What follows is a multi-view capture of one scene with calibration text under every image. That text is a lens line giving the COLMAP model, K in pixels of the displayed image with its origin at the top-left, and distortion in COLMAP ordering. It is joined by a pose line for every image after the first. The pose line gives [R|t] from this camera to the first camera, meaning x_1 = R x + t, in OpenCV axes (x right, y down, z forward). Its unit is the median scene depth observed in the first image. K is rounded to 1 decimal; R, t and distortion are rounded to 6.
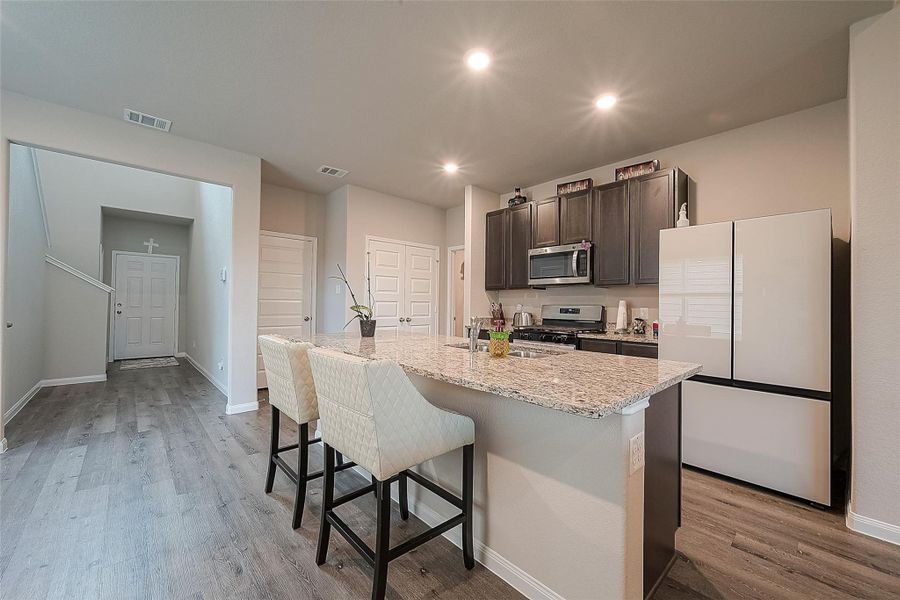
lens RADIAL K [[353.9, 0, 451.5], [0, 353.9, 299.2], [0, 0, 1]] dist [0.000234, 0.000080]
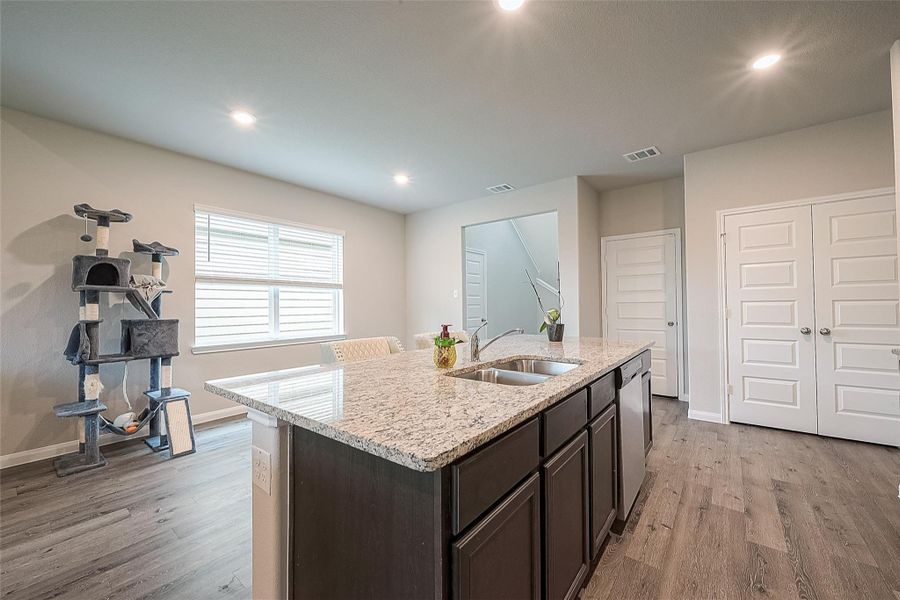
lens RADIAL K [[353.9, 0, 451.5], [0, 353.9, 299.2], [0, 0, 1]] dist [0.000234, 0.000080]
pose [[0.159057, -0.035287, -0.986639, 0.457088], [0.023126, 0.999220, -0.032009, 0.013593], [0.986998, -0.017726, 0.159749, 0.407279]]
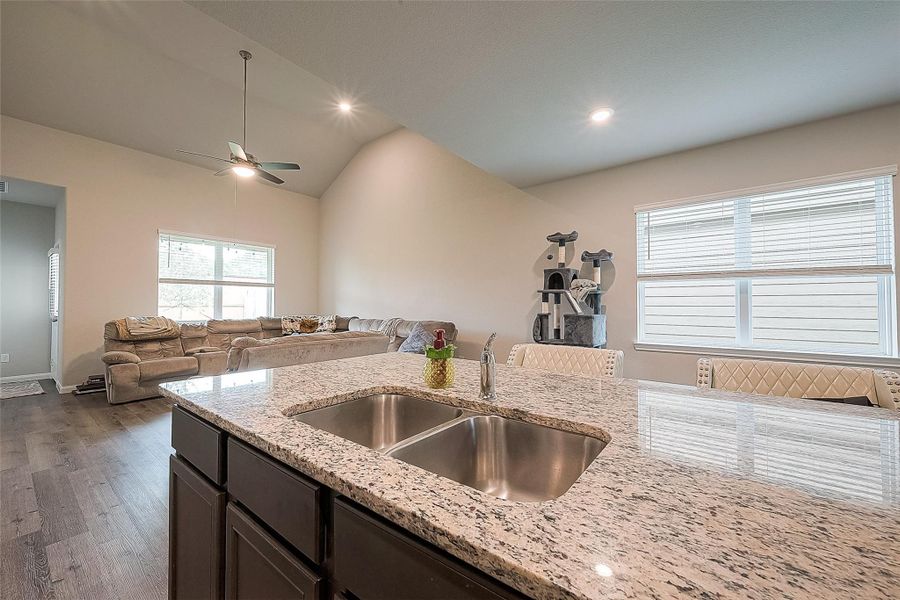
lens RADIAL K [[353.9, 0, 451.5], [0, 353.9, 299.2], [0, 0, 1]] dist [0.000234, 0.000080]
pose [[-0.987109, -0.018800, -0.158942, 0.102166], [-0.013814, 0.999379, -0.032419, 0.011458], [0.159453, -0.029806, -0.986755, 0.755188]]
